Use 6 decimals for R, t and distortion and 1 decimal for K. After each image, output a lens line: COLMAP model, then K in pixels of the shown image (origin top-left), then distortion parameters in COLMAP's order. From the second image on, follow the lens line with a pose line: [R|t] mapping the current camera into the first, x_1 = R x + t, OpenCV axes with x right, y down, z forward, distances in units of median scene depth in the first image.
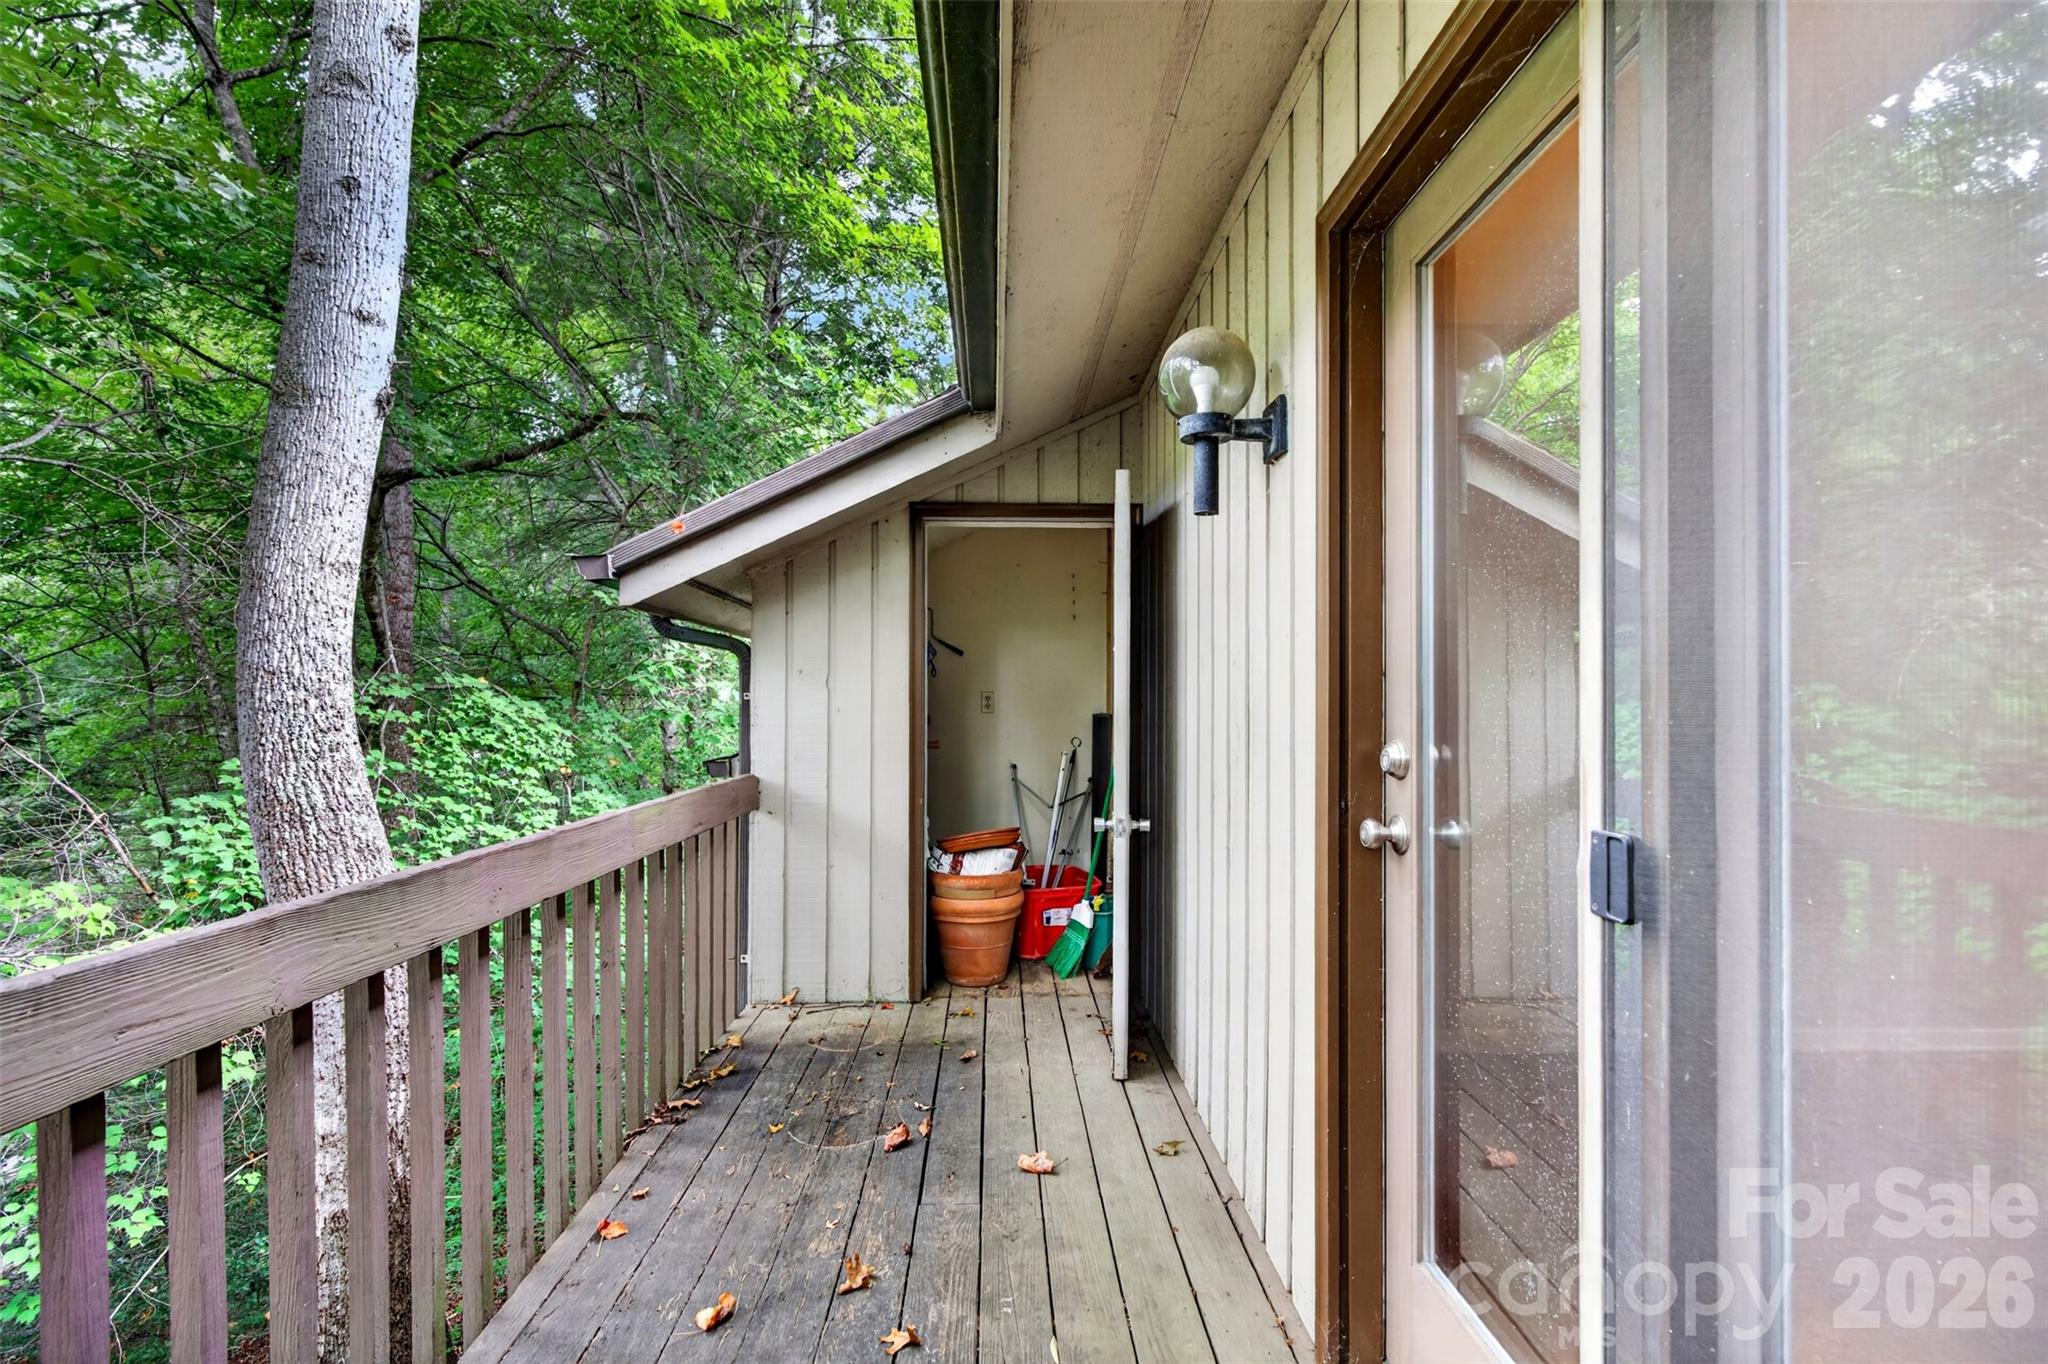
lens RADIAL K [[917.5, 0, 1018.8], [0, 917.5, 688.9], [0, 0, 1]] dist [-0.002769, 0.001404]
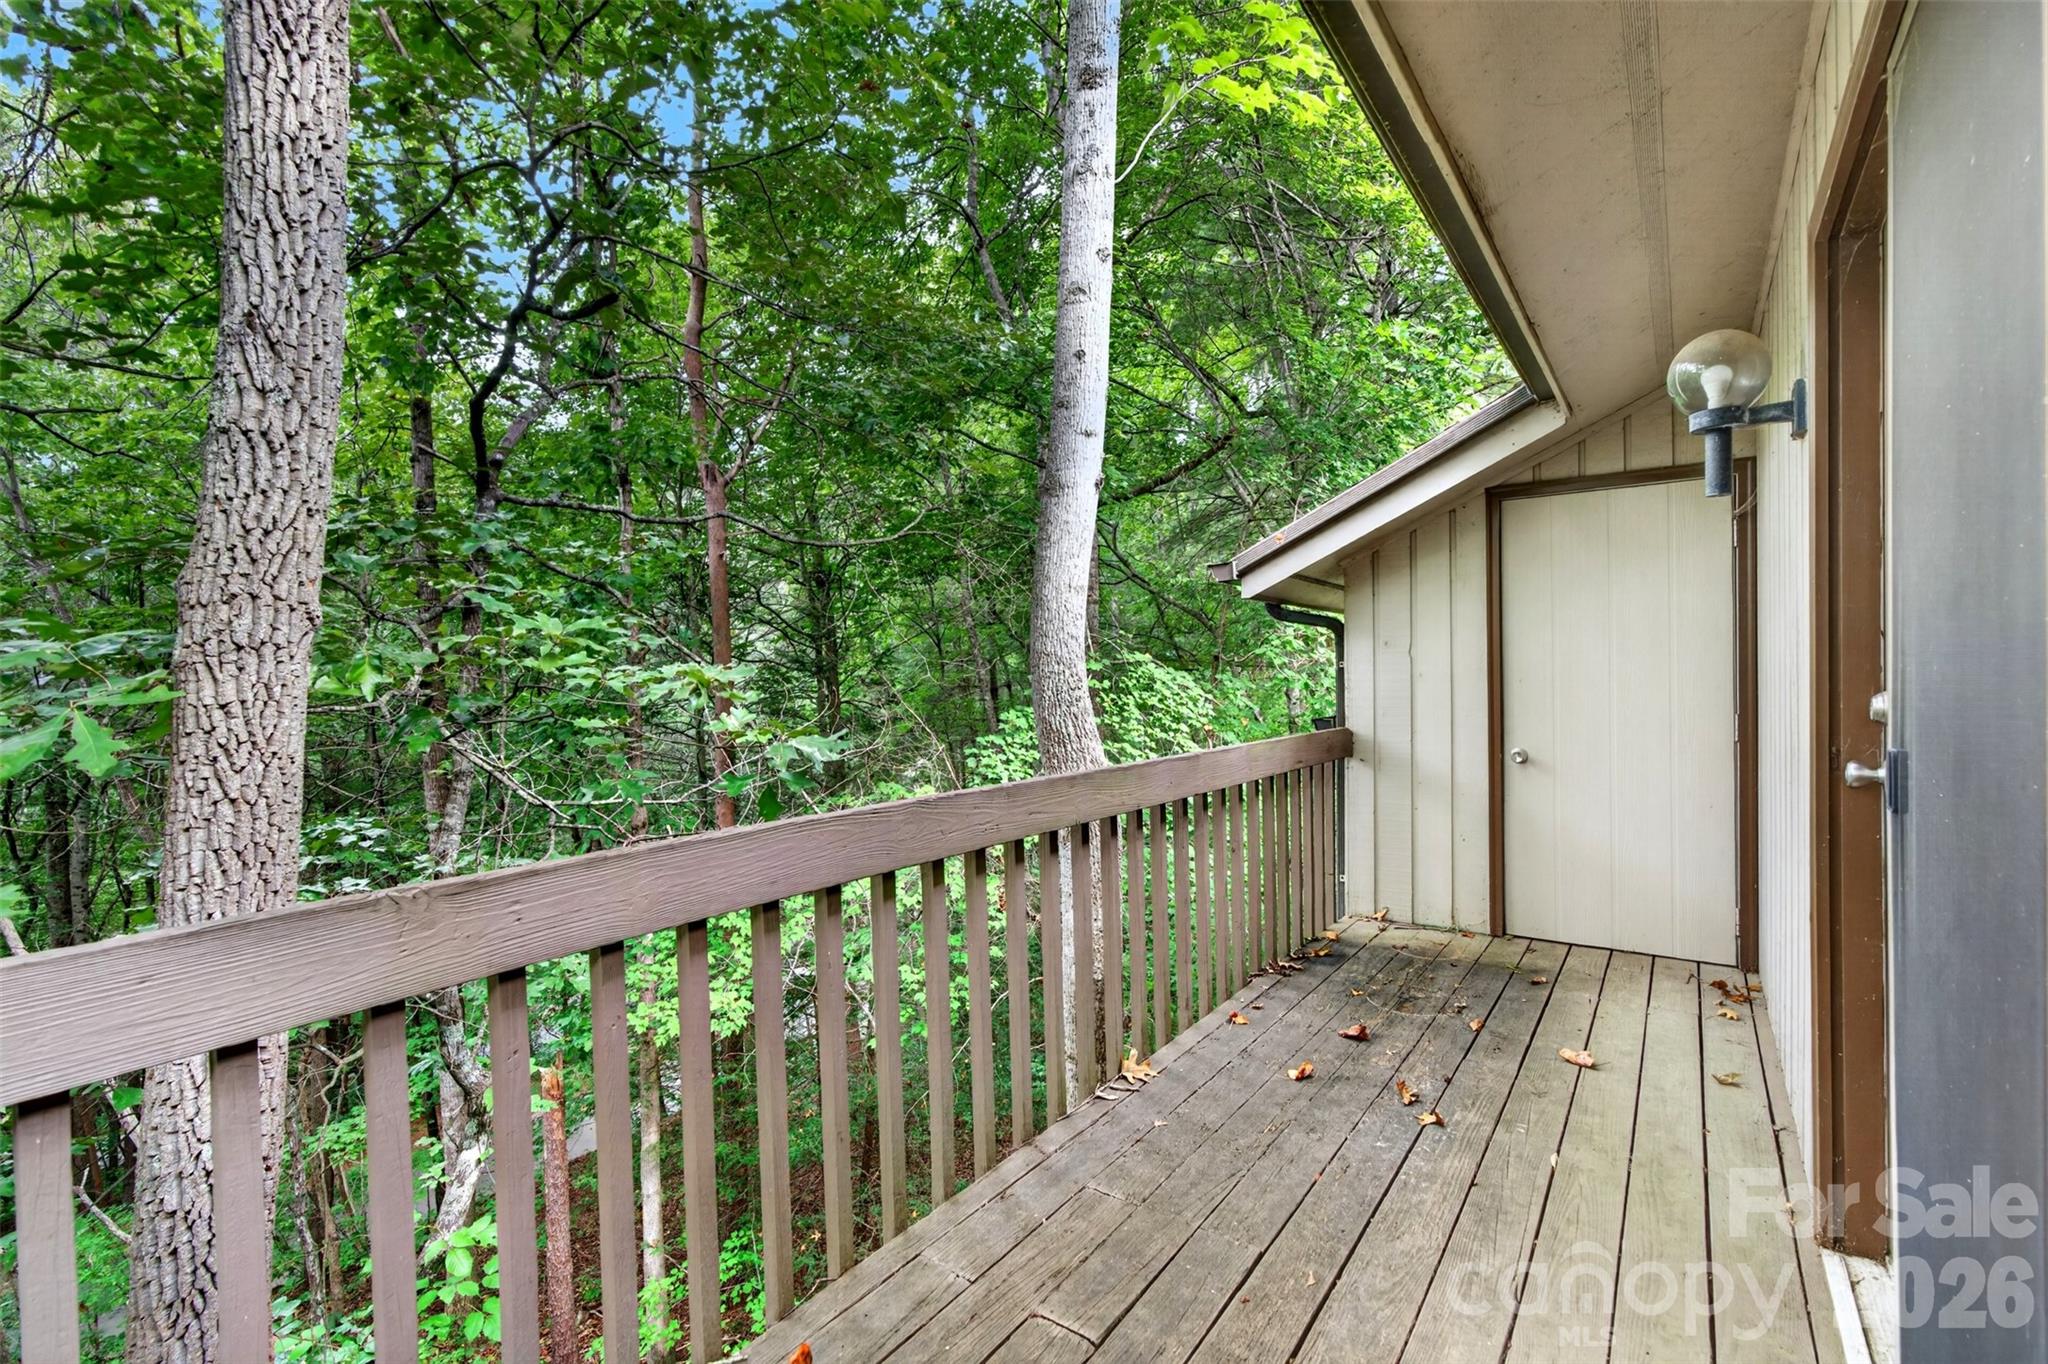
lens RADIAL K [[917.5, 0, 1021.1], [0, 917.5, 683.0], [0, 0, 1]] dist [-0.002769, 0.001404]
pose [[0.790195, -0.003977, -0.612842, 0.114949], [0.019808, 0.999622, 0.019053, 0.000736], [0.612535, -0.027195, 0.789976, -0.228018]]
